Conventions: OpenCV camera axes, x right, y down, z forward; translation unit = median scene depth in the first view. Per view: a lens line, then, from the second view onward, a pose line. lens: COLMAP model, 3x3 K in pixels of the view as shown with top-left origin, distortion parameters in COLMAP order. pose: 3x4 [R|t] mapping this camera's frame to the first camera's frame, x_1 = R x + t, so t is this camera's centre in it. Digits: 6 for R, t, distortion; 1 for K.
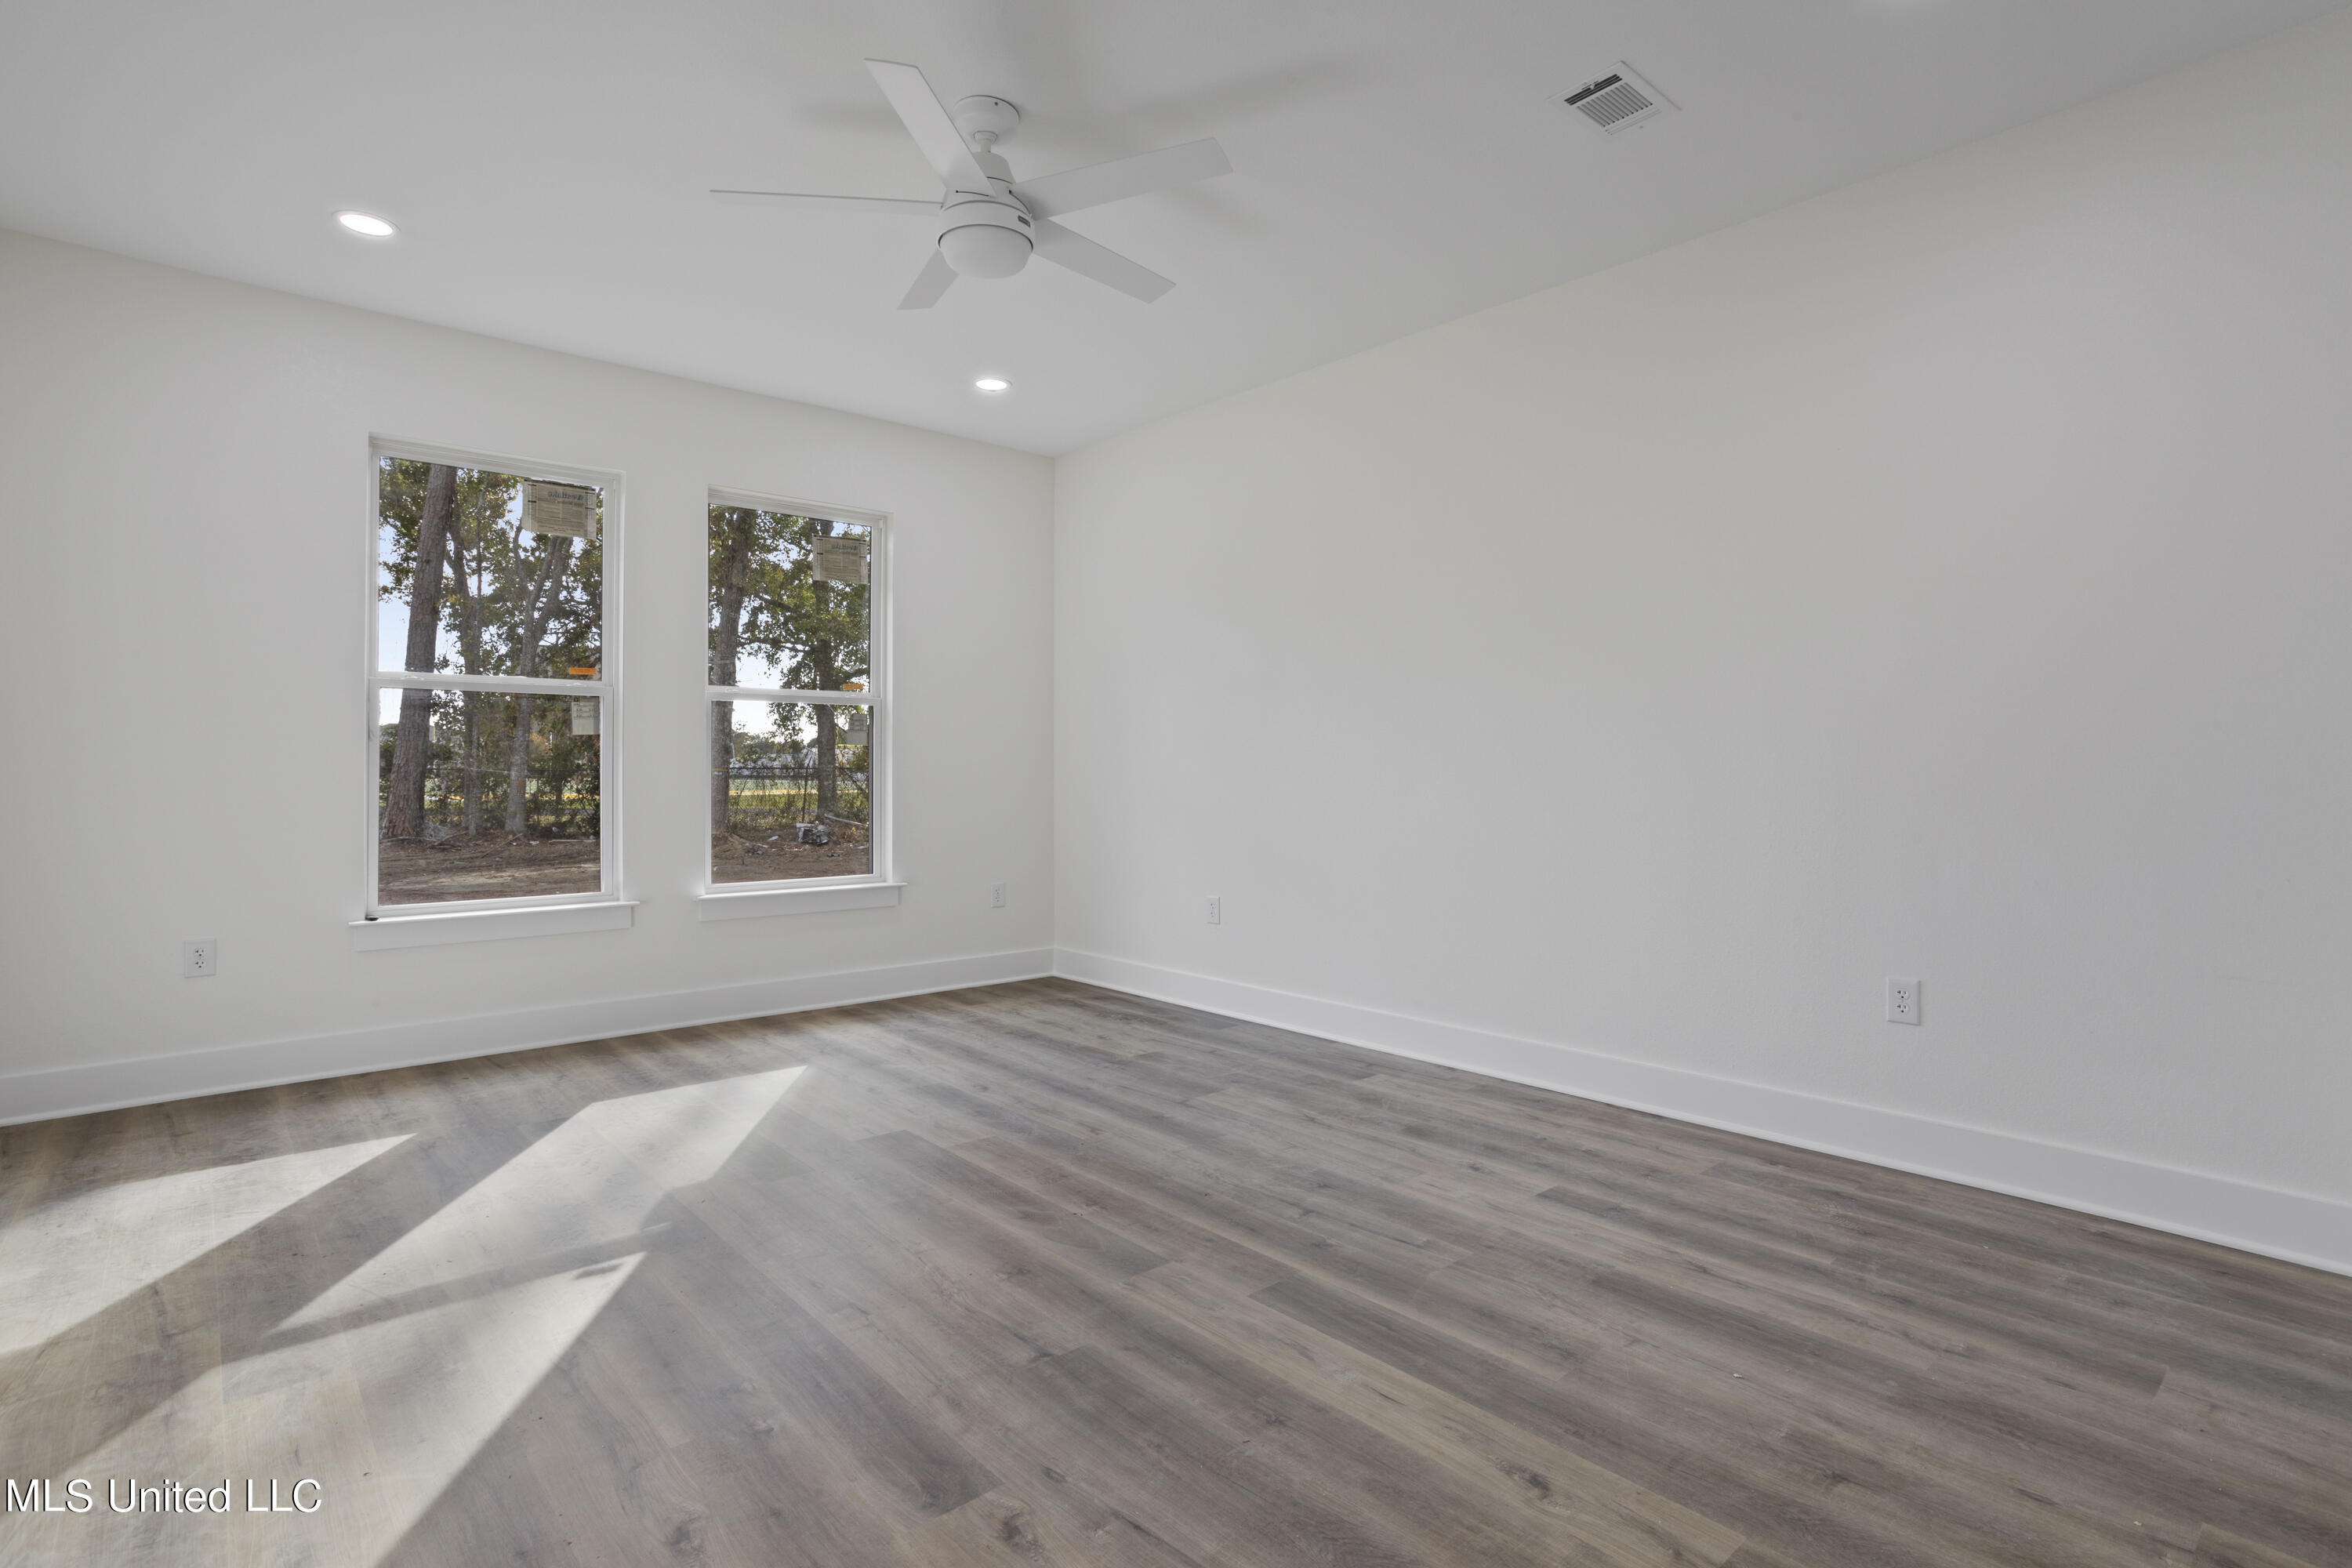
lens RADIAL K [[1135.9, 0, 1172.5], [0, 1135.9, 762.9], [0, 0, 1]] dist [-0.045428, 0.027282]
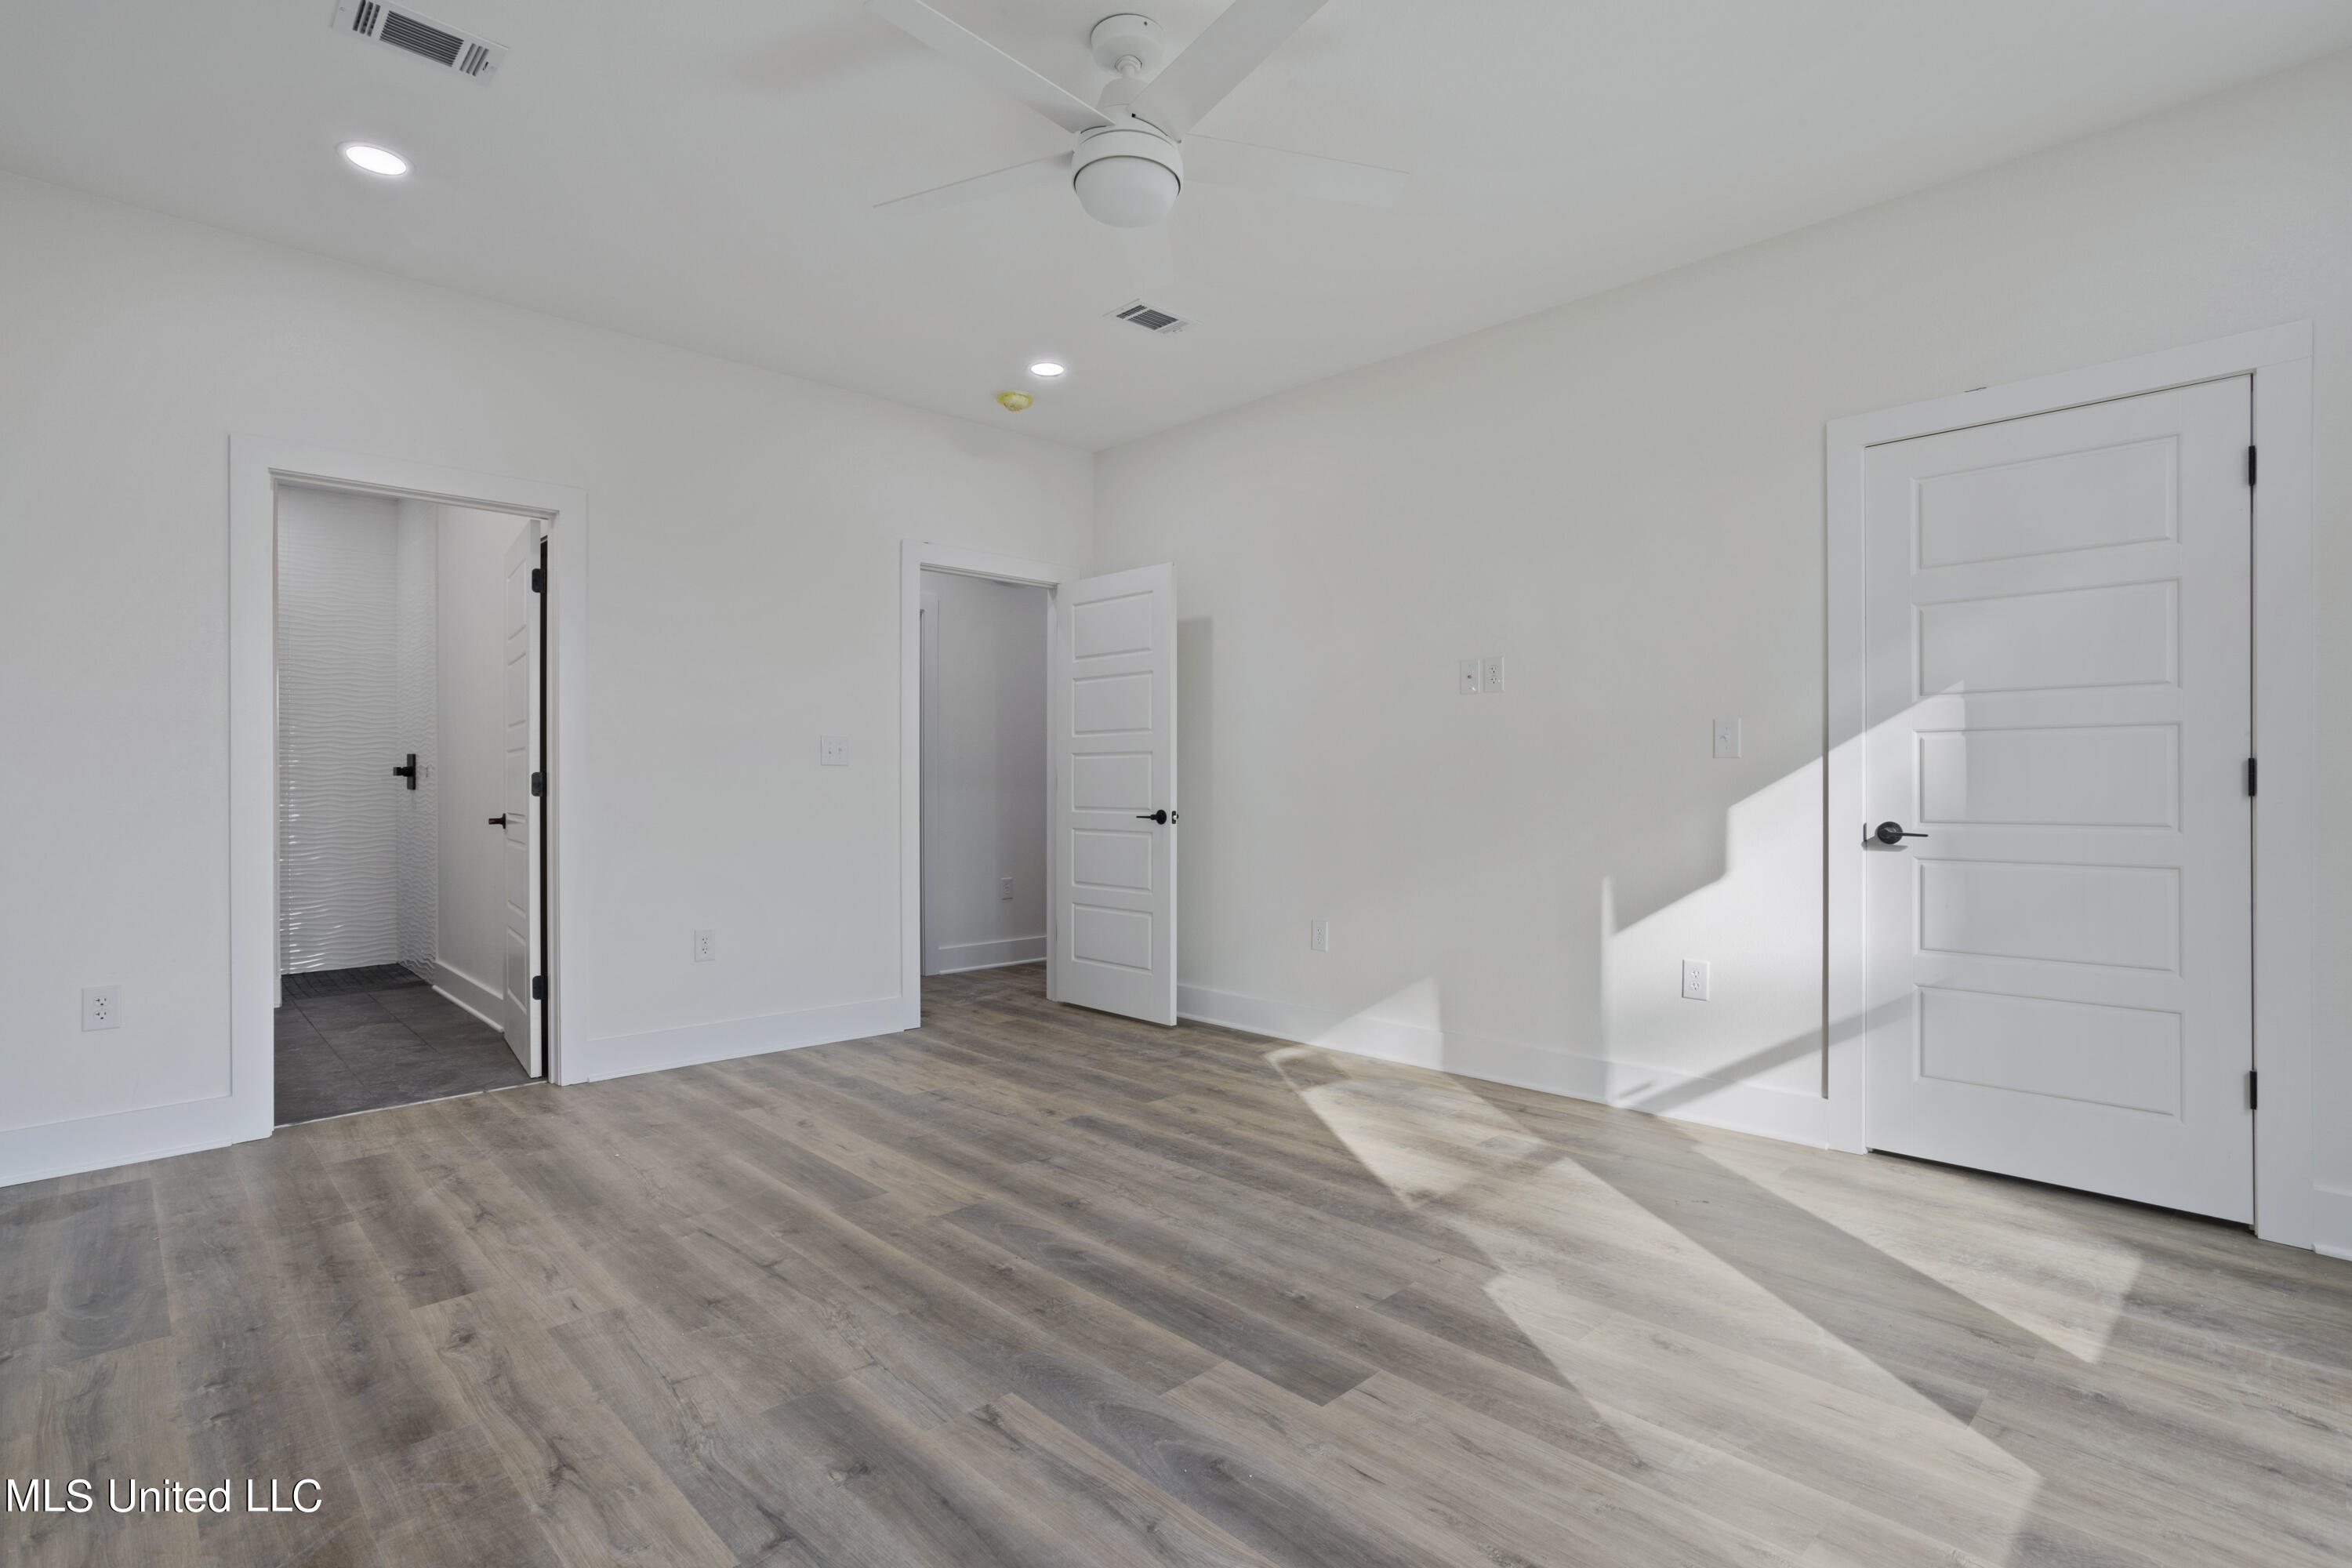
lens RADIAL K [[1135.9, 0, 1172.5], [0, 1135.9, 762.9], [0, 0, 1]] dist [-0.045428, 0.027282]
pose [[-0.998894, 0.001860, -0.046989, -0.170356], [0.002943, 0.999731, -0.022989, 0.011703], [0.046934, -0.023102, -0.998631, 1.995855]]
